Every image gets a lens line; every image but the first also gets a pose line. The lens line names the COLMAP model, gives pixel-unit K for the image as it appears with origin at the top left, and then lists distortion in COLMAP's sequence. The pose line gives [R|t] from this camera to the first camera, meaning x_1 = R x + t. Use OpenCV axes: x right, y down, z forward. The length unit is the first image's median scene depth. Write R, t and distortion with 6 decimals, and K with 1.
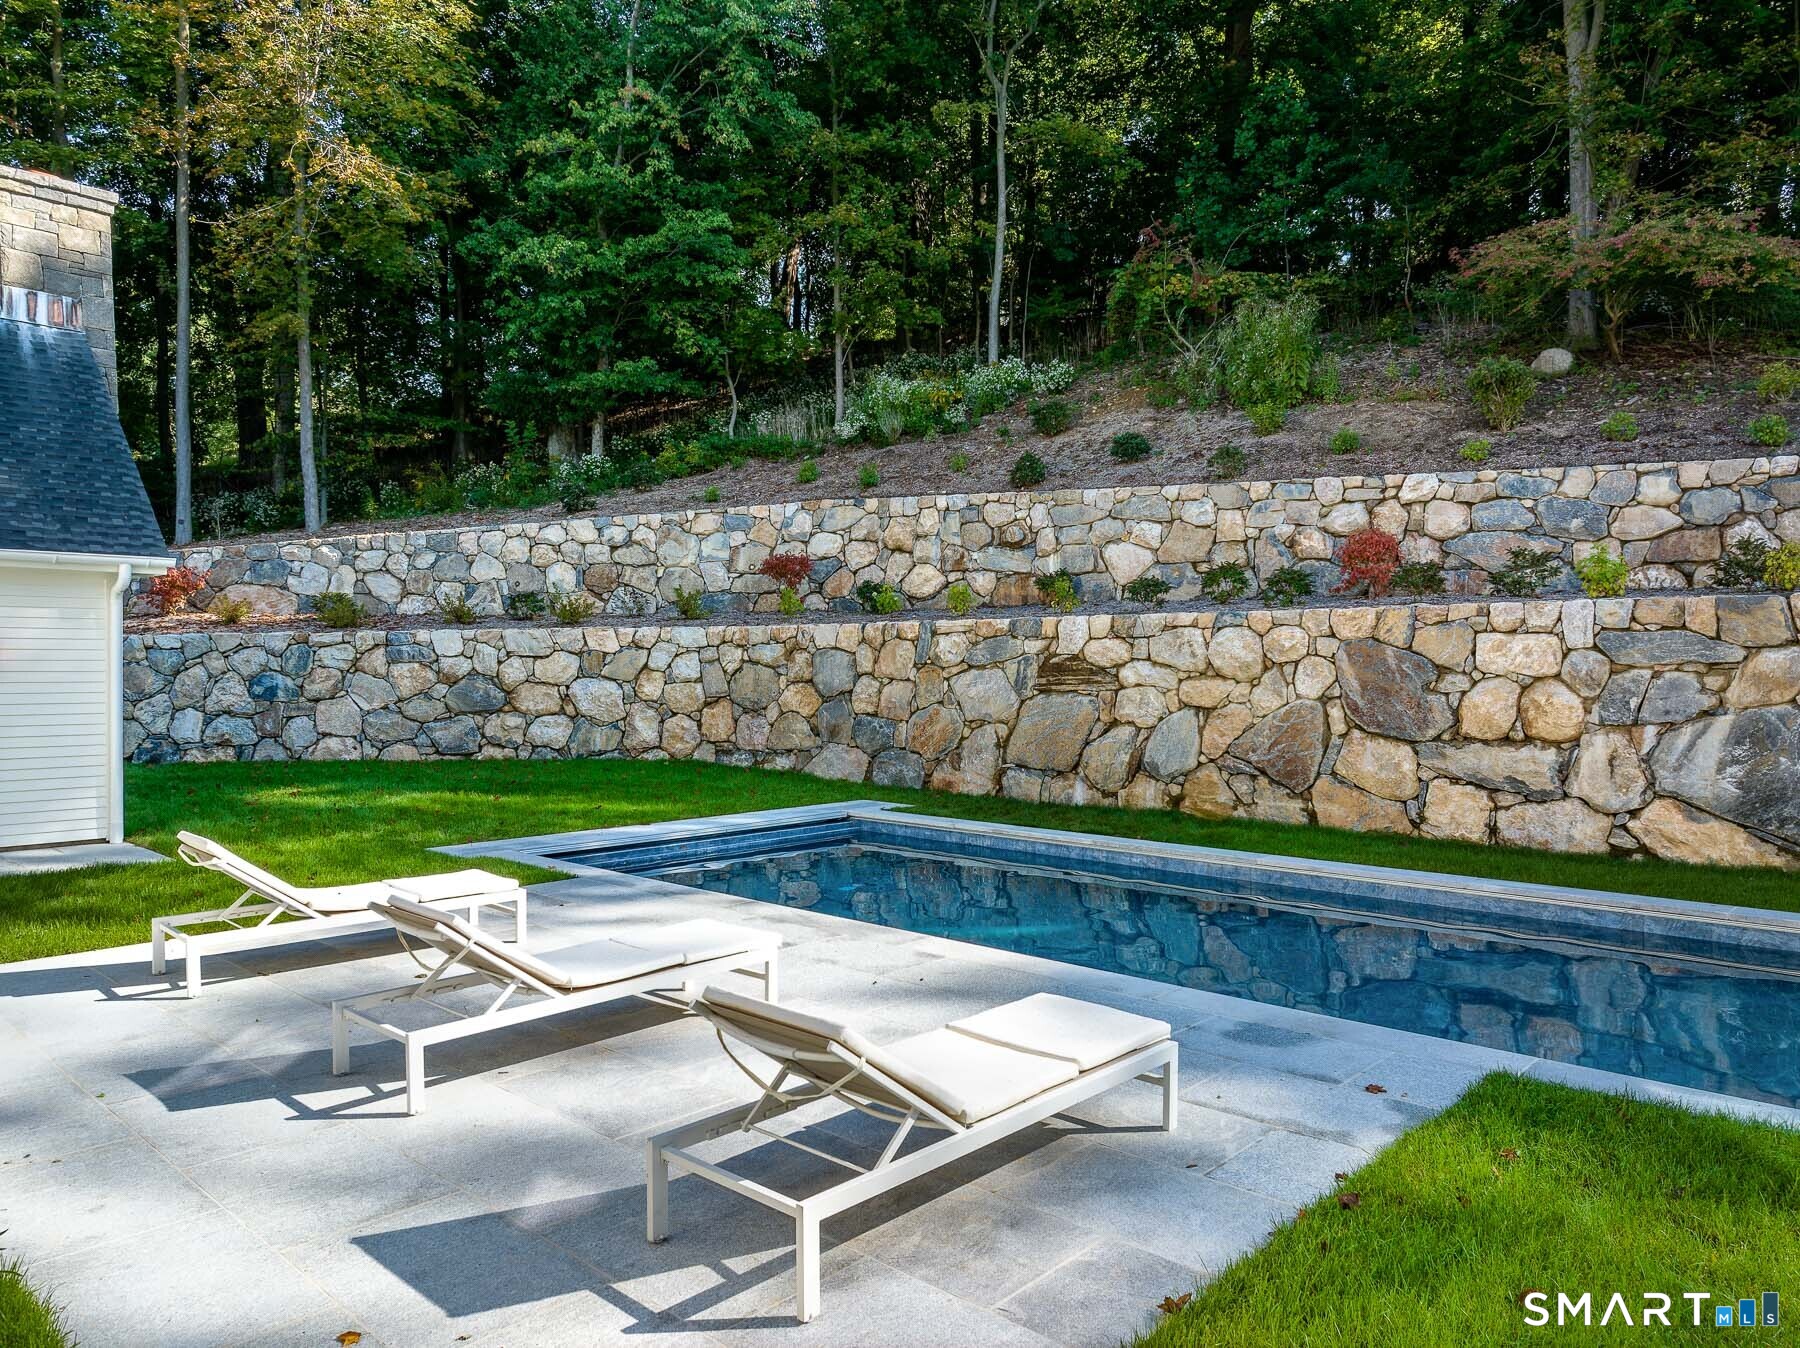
lens RADIAL K [[1231.6, 0, 892.7], [0, 1231.6, 658.5], [0, 0, 1]] dist [0.007970, -0.014039]
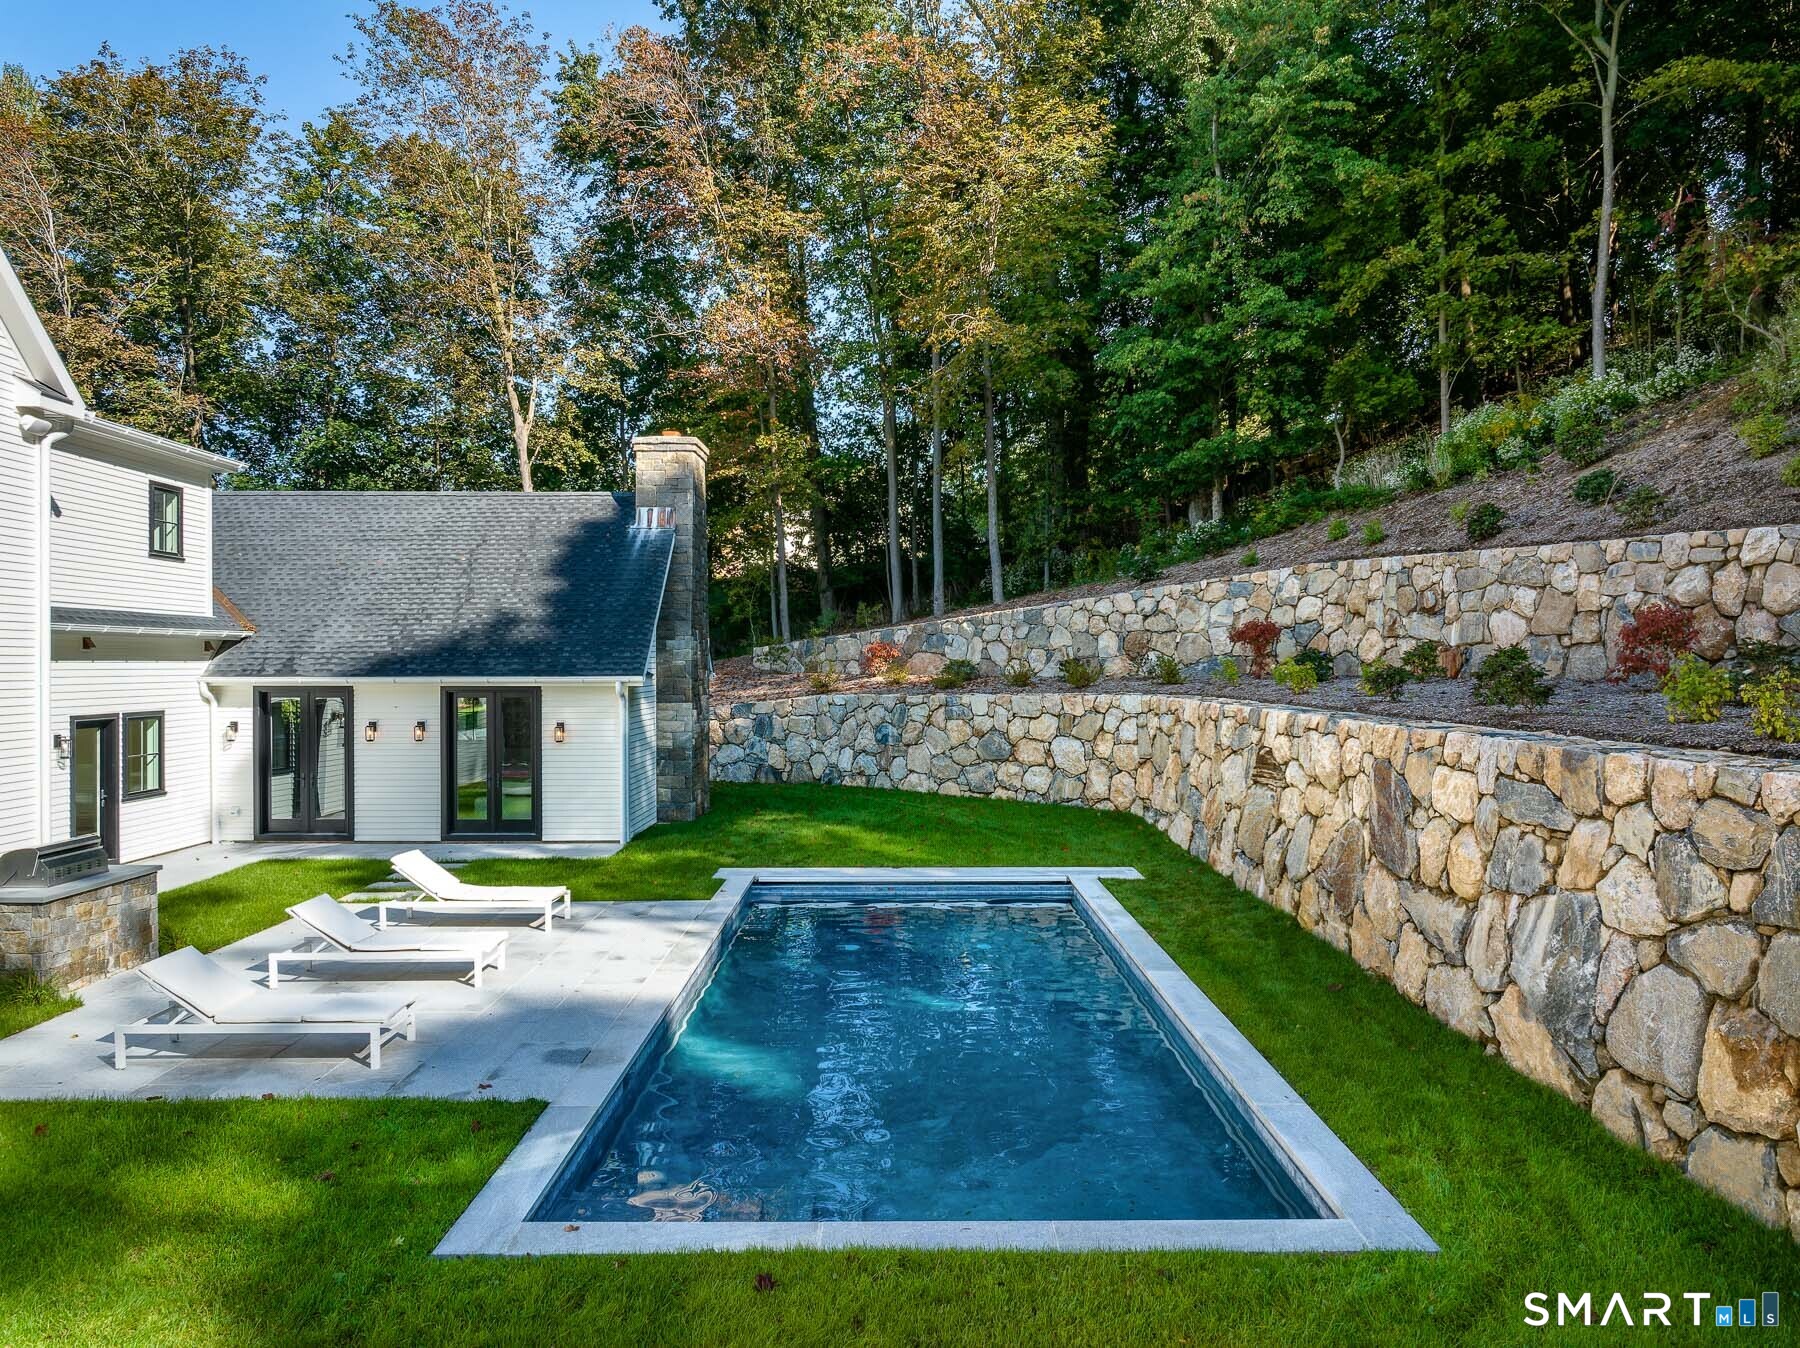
lens RADIAL K [[1231.6, 0, 899.1], [0, 1231.6, 666.8], [0, 0, 1]] dist [0.007970, -0.014039]
pose [[0.680708, -0.002459, -0.732551, 0.522316], [0.009554, 0.999939, 0.005521, -0.060420], [0.732493, -0.010757, 0.680690, 0.069044]]
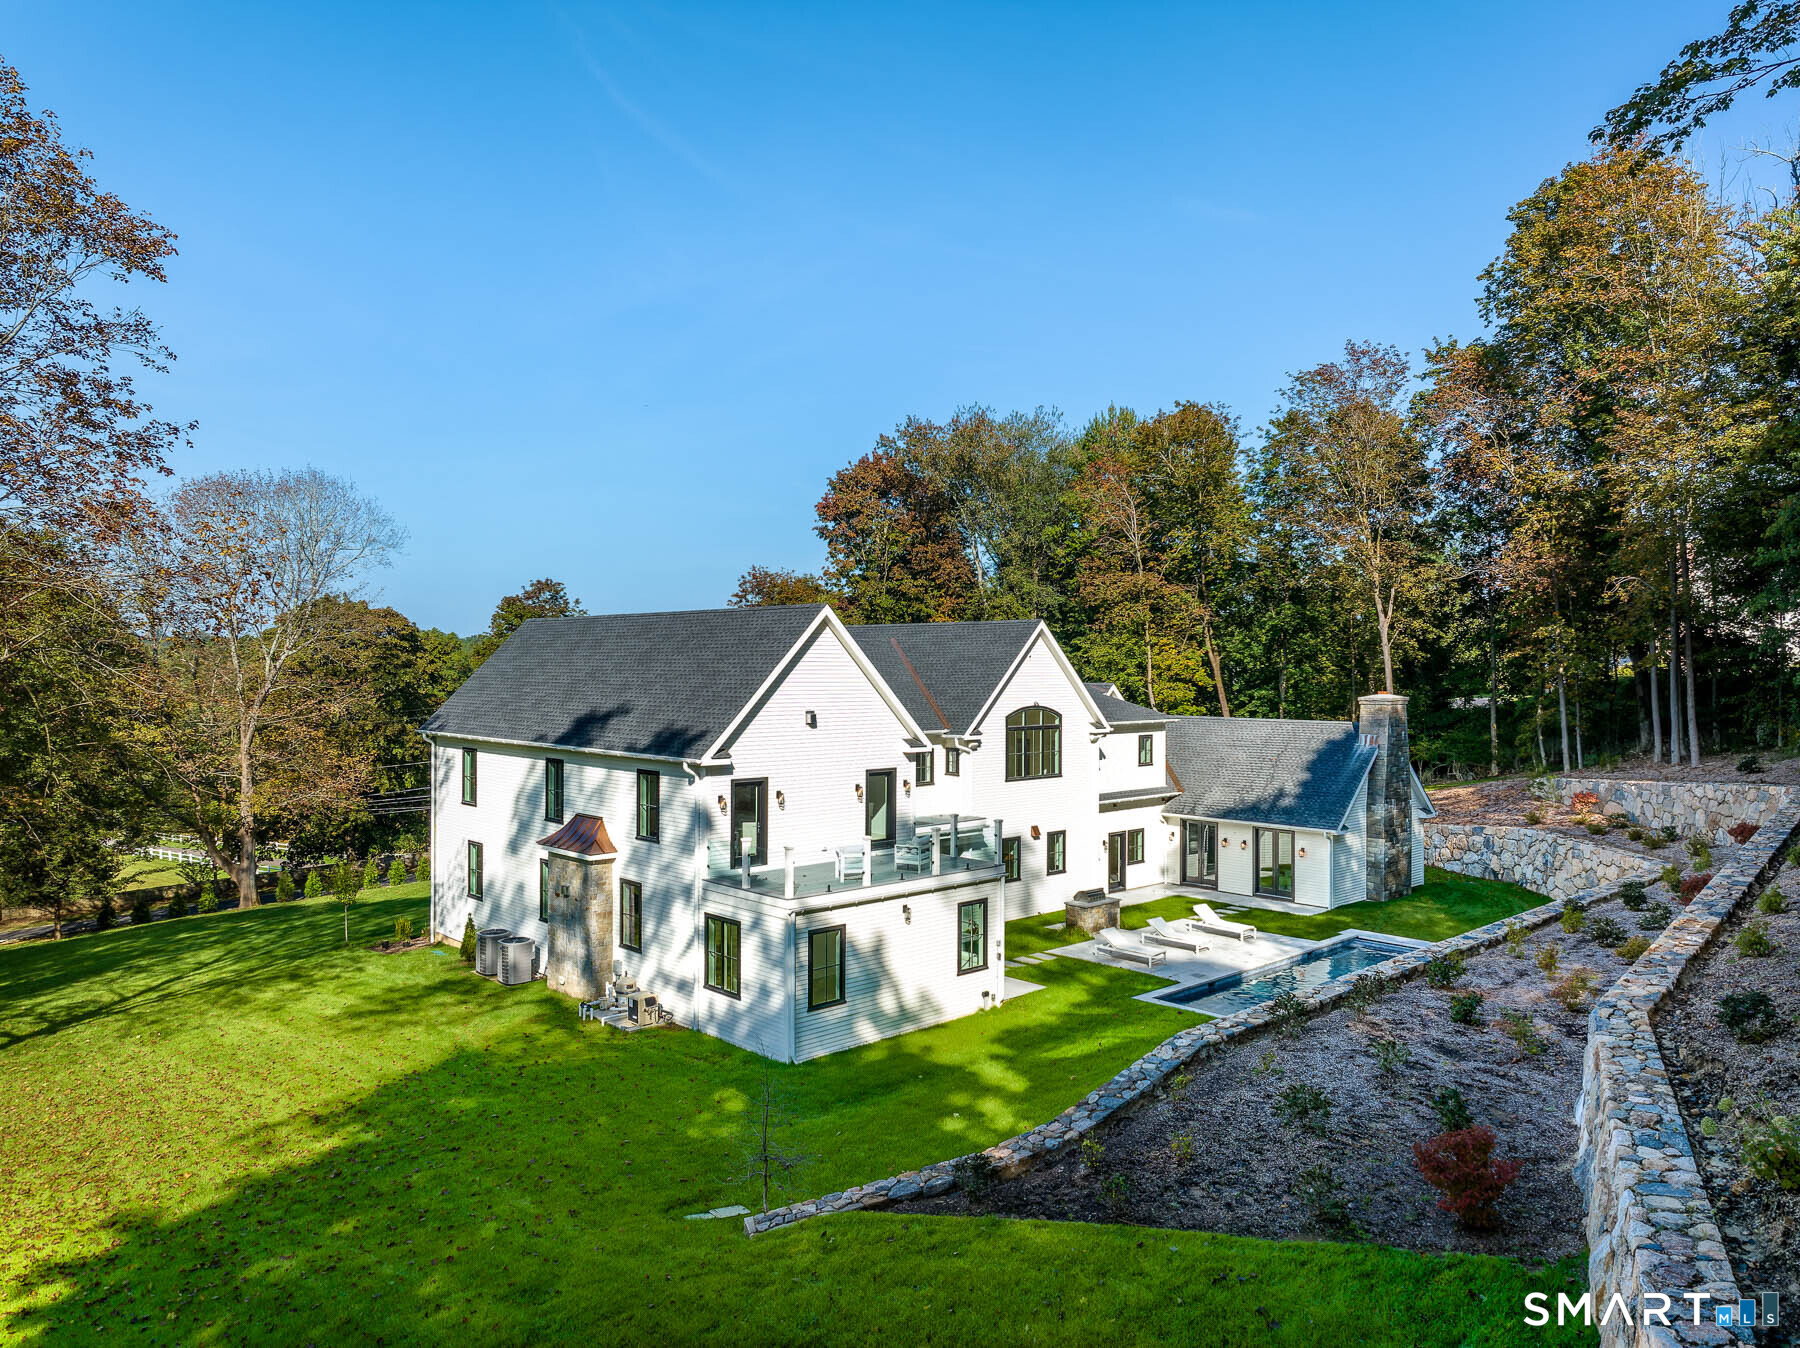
lens RADIAL K [[1231.6, 0, 895.3], [0, 1231.6, 670.8], [0, 0, 1]] dist [0.007970, -0.014039]
pose [[-0.087896, 0.000599, -0.996129, 1.789642], [0.008956, 0.999960, -0.000189, -0.325029], [0.996089, -0.008938, -0.087898, 0.039357]]
